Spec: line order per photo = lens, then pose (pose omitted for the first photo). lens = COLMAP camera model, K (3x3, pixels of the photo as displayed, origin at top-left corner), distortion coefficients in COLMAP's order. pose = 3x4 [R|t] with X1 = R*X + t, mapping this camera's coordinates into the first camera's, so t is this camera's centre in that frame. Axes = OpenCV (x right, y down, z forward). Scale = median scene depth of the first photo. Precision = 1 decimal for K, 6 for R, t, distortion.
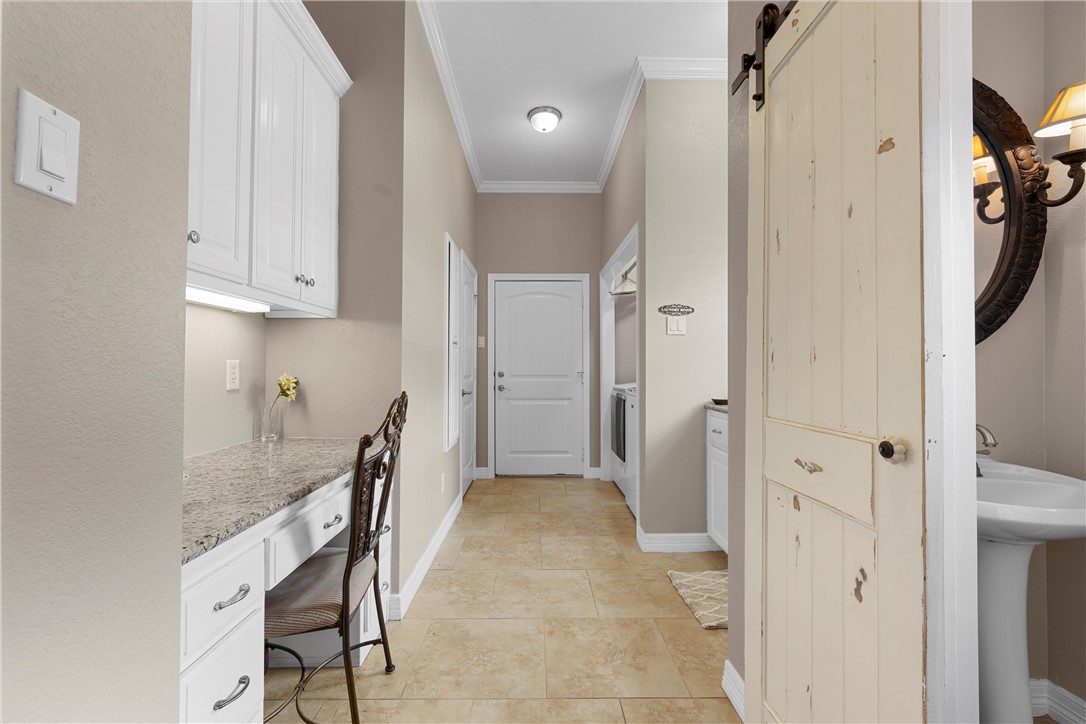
lens RADIAL K [[464.1, 0, 543.0], [0, 464.1, 362.0], [0, 0, 1]] dist [0.000056, -0.000272]
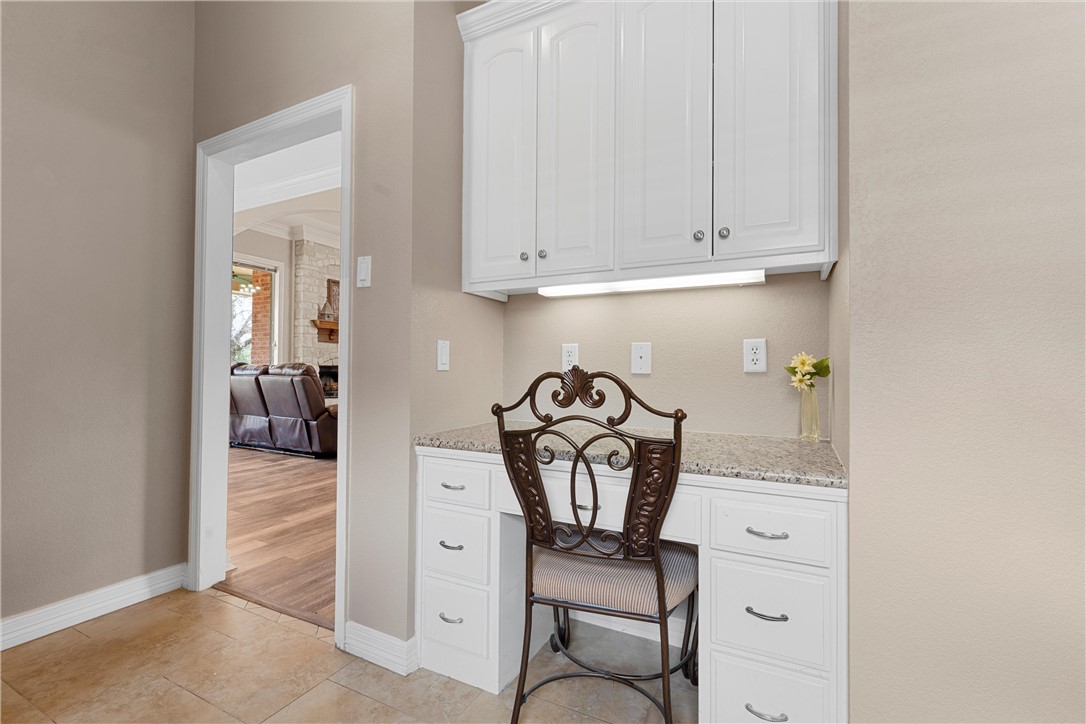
lens RADIAL K [[464.1, 0, 543.0], [0, 464.1, 362.0], [0, 0, 1]] dist [0.000056, -0.000272]
pose [[-0.464954, -0.020402, -0.885100, 0.598467], [0.003116, 0.999691, -0.024680, 0.114489], [0.885330, -0.014233, -0.464746, 1.986754]]
